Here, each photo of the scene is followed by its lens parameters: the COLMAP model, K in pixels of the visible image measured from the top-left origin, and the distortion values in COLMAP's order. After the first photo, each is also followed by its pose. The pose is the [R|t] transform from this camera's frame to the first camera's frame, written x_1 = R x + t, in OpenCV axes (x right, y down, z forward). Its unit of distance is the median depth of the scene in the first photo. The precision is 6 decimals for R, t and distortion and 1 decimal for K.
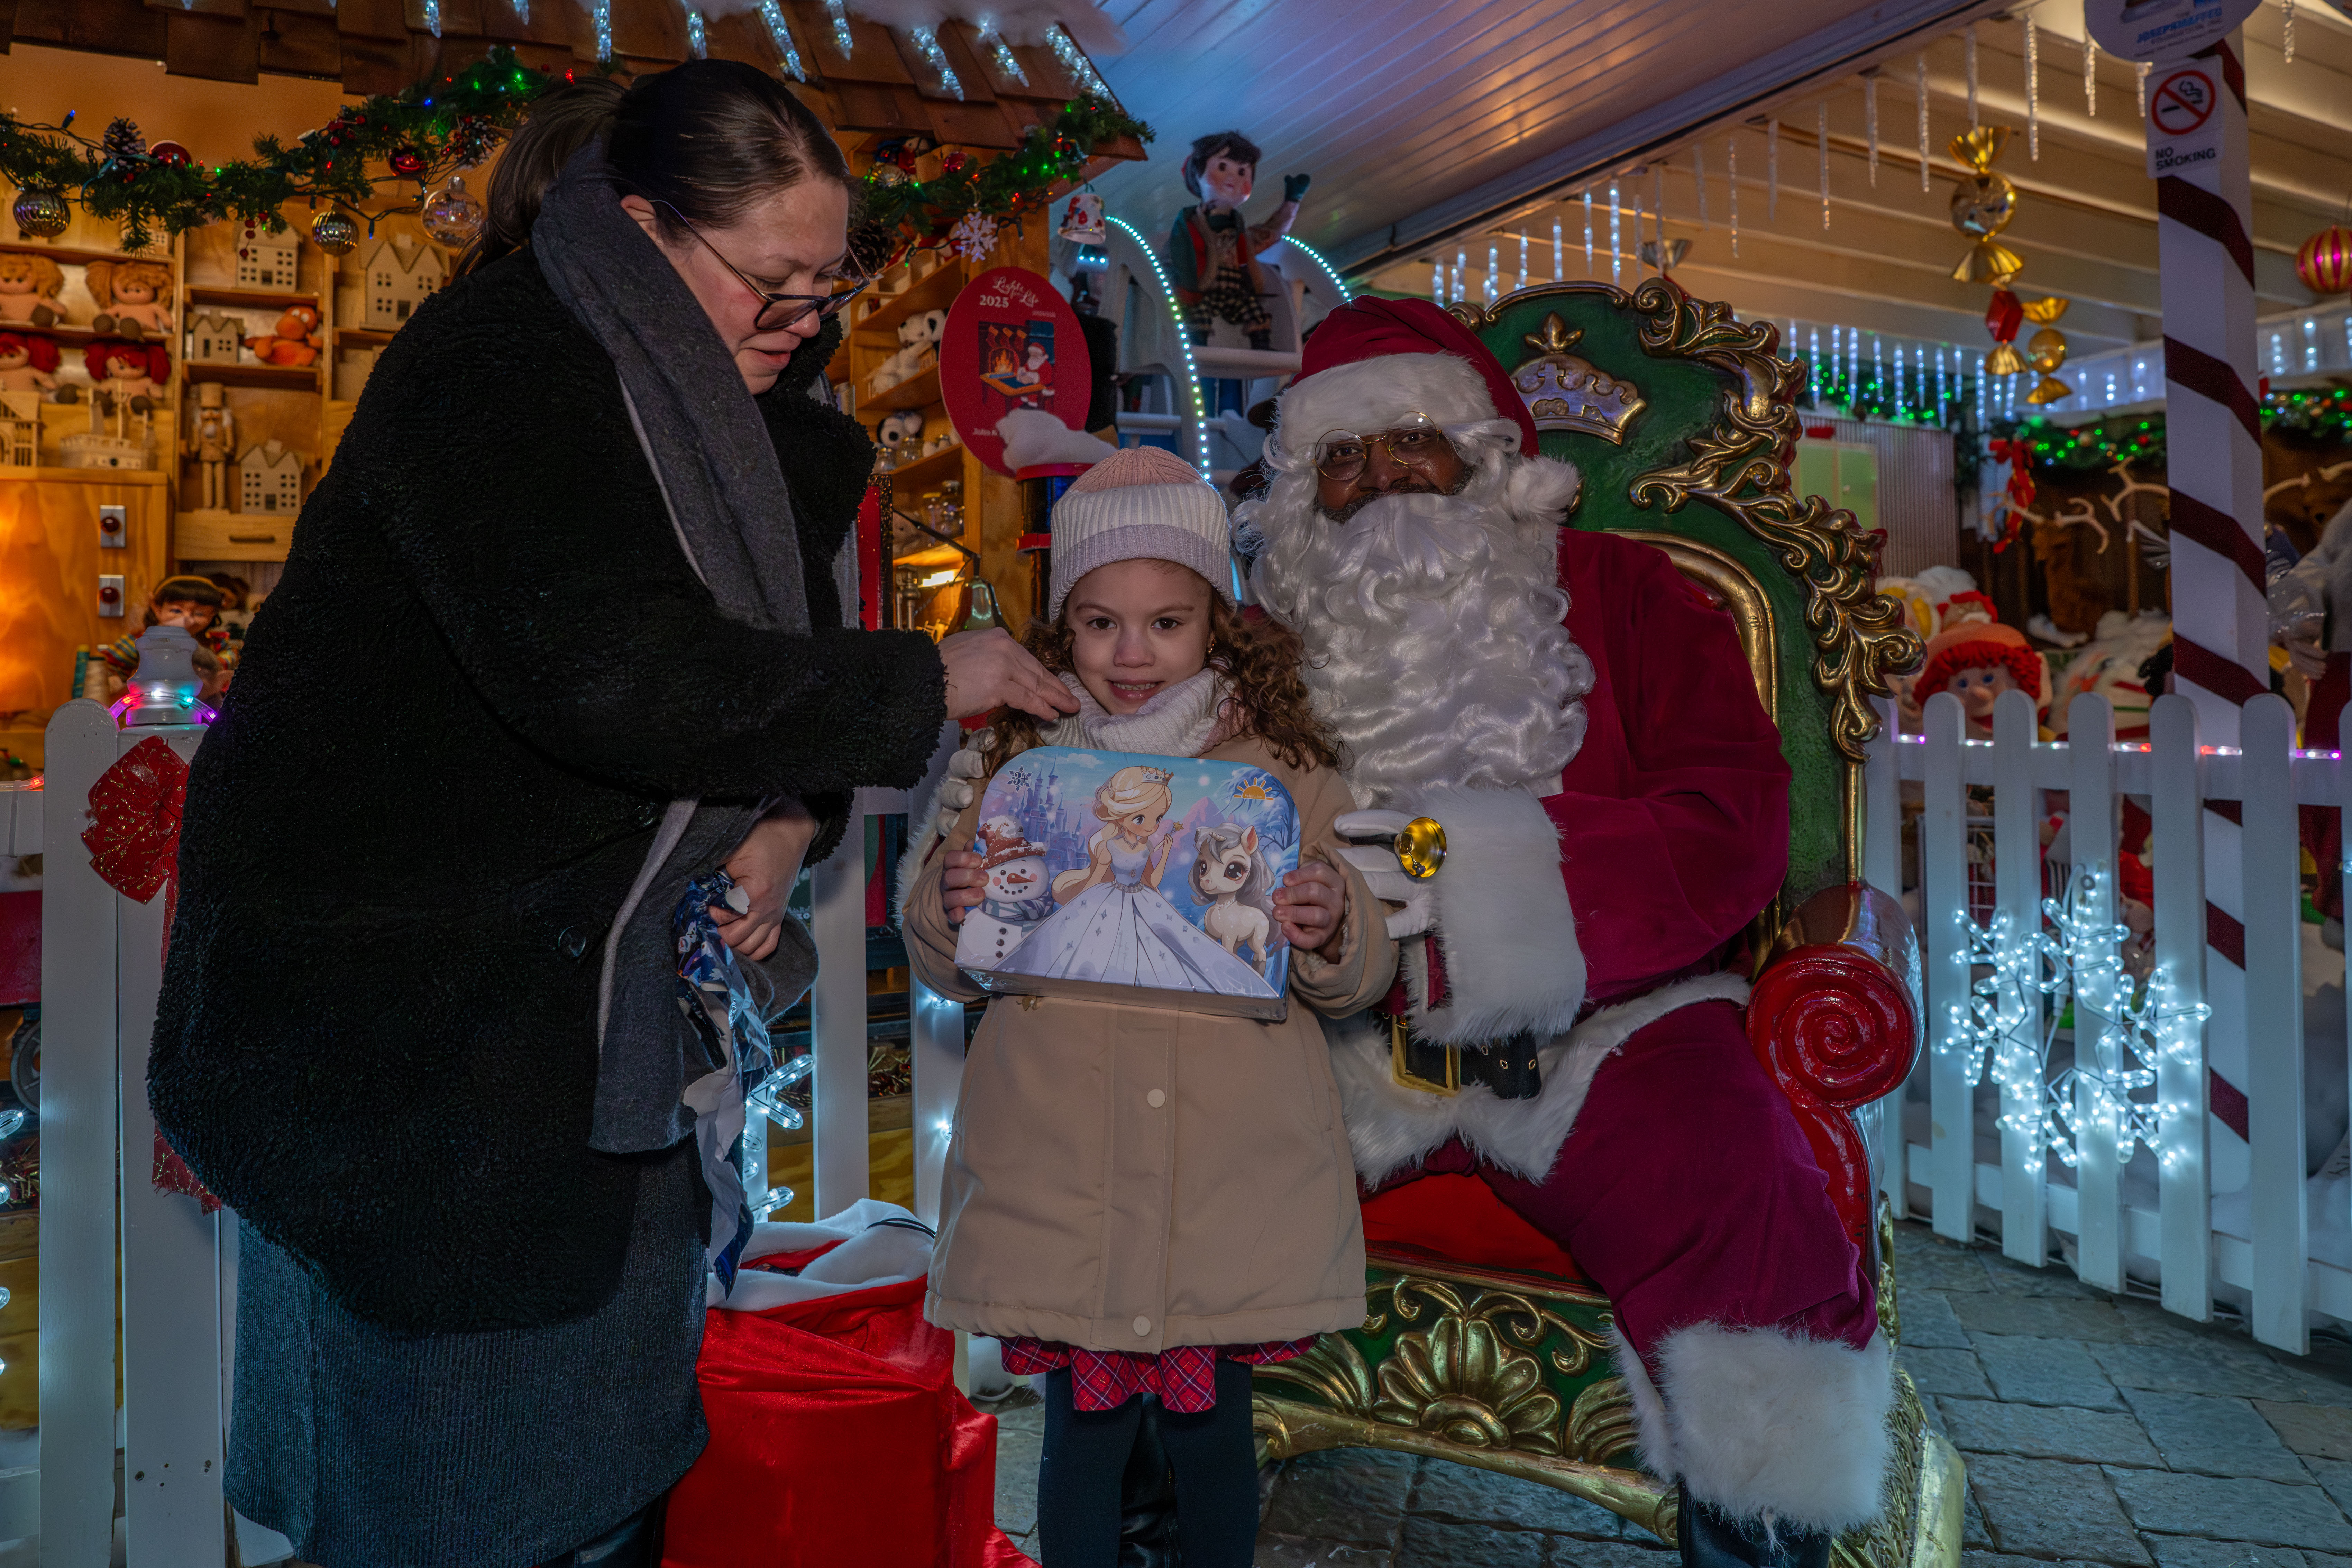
lens RADIAL K [[1571.3, 0, 1205.5], [0, 1571.3, 625.3], [0, 0, 1]] dist [-0.041024, 0.001980]
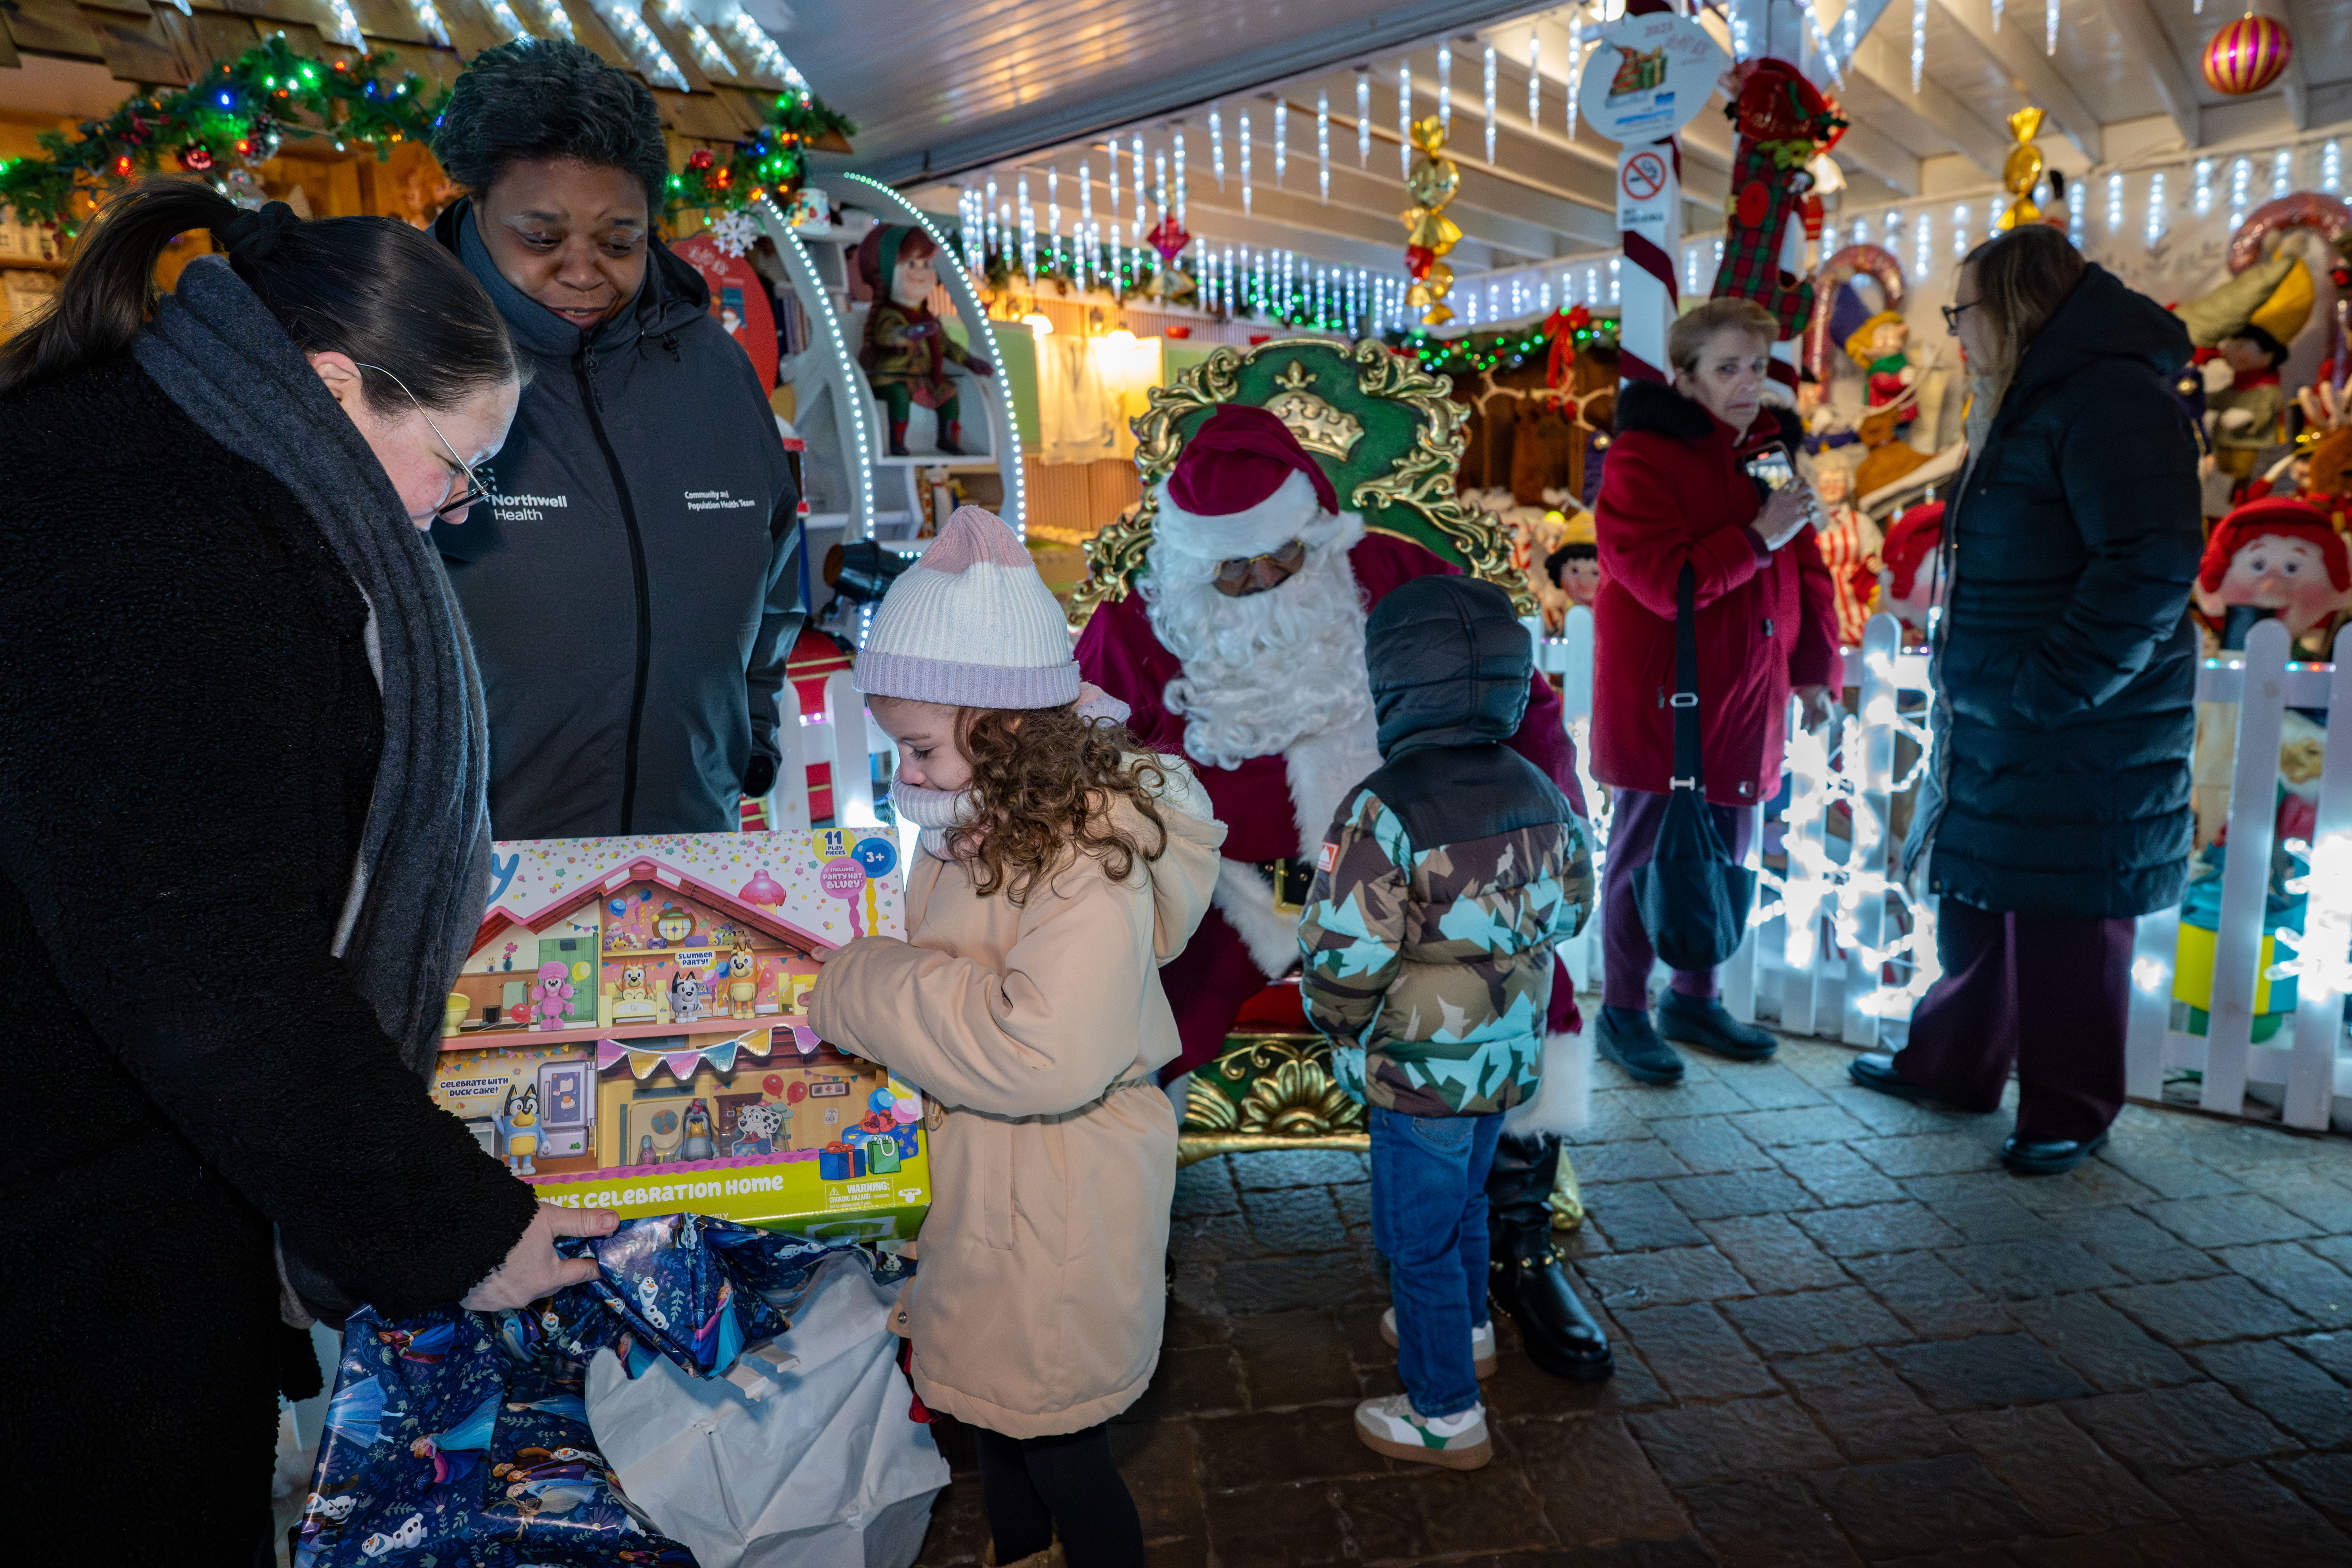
lens RADIAL K [[1436.9, 0, 1191.4], [0, 1436.9, 783.2], [0, 0, 1]] dist [-0.032513, 0.003525]
pose [[0.928876, -0.091390, 0.358939, -0.257727], [0.015367, 0.977756, 0.209181, -0.077066], [-0.370072, -0.188788, 0.909619, -0.126395]]
